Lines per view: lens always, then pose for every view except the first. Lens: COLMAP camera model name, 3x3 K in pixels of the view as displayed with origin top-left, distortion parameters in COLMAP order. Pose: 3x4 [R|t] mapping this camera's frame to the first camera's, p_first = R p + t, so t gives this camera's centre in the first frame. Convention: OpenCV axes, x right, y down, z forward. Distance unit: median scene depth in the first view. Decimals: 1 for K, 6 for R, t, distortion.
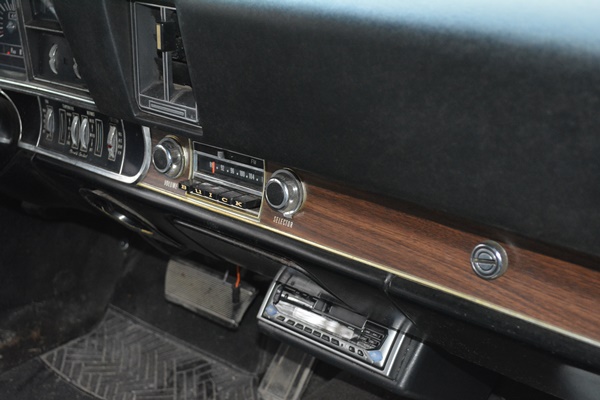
lens RADIAL K [[970.6, 0, 300.4], [0, 970.6, 200.3], [0, 0, 1]] dist [-0.031881, 0.000000]
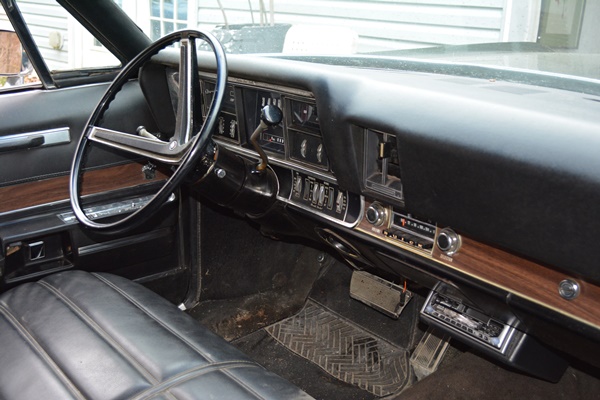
lens RADIAL K [[769.8, 0, 298.9], [0, 769.8, 198.8], [0, 0, 1]] dist [-0.055544, 0.000000]
pose [[0.987495, 0.047548, -0.150307, -0.068151], [-0.051060, 0.998503, -0.019593, -0.037714], [0.149151, 0.027023, 0.988445, -0.341452]]
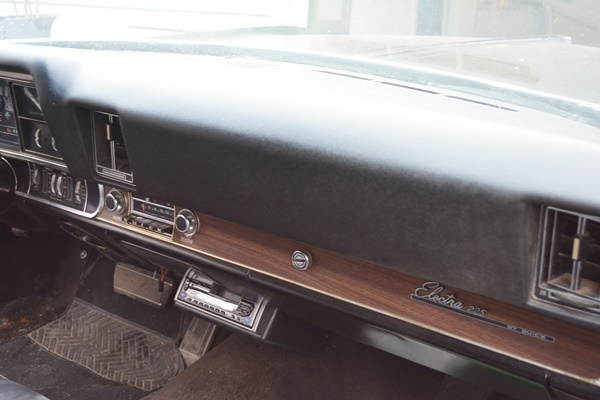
lens RADIAL K [[769.8, 0, 302.8], [0, 769.8, 200.3], [0, 0, 1]] dist [-0.055544, 0.000000]
pose [[0.993693, -0.025181, 0.109273, 0.033807], [0.026700, 0.999566, -0.012462, -0.022097], [-0.108911, 0.015301, 0.993934, -0.295319]]
